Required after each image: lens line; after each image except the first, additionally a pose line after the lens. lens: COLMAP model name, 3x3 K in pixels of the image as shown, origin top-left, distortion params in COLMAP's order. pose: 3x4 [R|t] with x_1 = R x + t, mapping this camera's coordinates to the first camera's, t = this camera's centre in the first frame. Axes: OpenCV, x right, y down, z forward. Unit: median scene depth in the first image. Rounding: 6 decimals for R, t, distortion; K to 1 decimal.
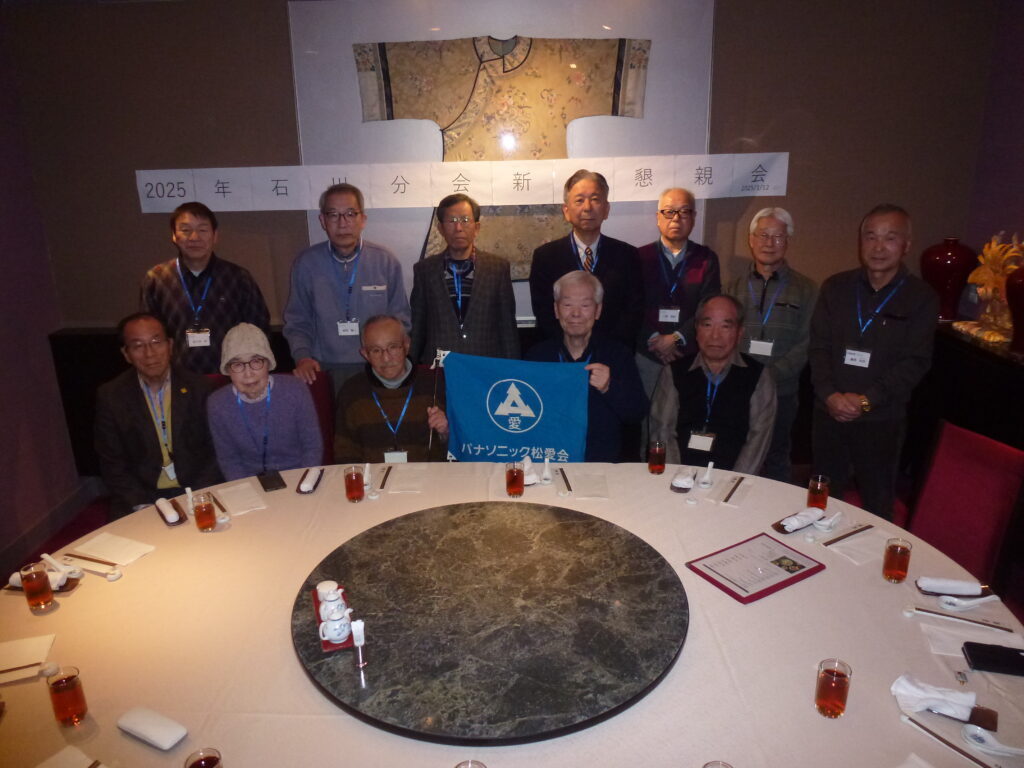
lens RADIAL K [[724.8, 0, 509.5], [0, 724.8, 380.8], [0, 0, 1]] dist [-0.086424, 0.029456]
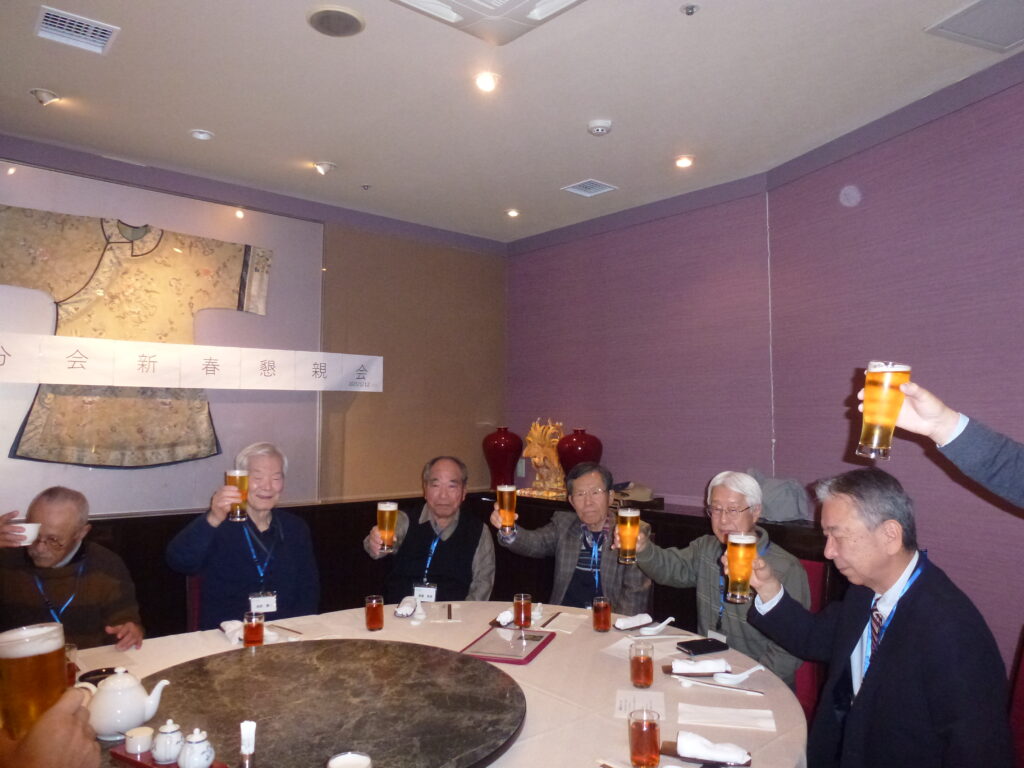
lens RADIAL K [[724.8, 0, 513.5], [0, 724.8, 383.5], [0, 0, 1]] dist [-0.086424, 0.029456]
pose [[0.745219, 0.064751, 0.663668, -0.254063], [0.177581, 0.940061, -0.291118, 0.117613], [-0.642739, 0.334802, 0.689053, 0.035785]]
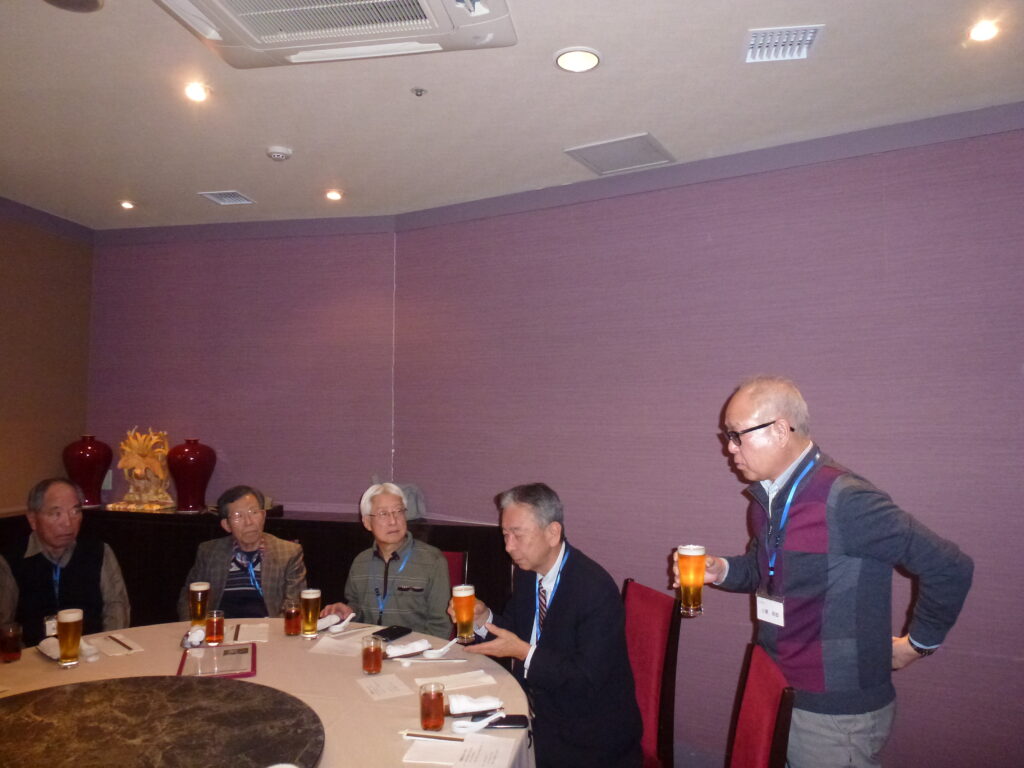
lens RADIAL K [[724.8, 0, 513.3], [0, 724.8, 383.0], [0, 0, 1]] dist [-0.086424, 0.029456]
pose [[0.159613, 0.083623, 0.983632, -0.430058], [0.282123, 0.950985, -0.126627, 0.063907], [-0.946008, 0.297717, 0.128197, 0.154178]]
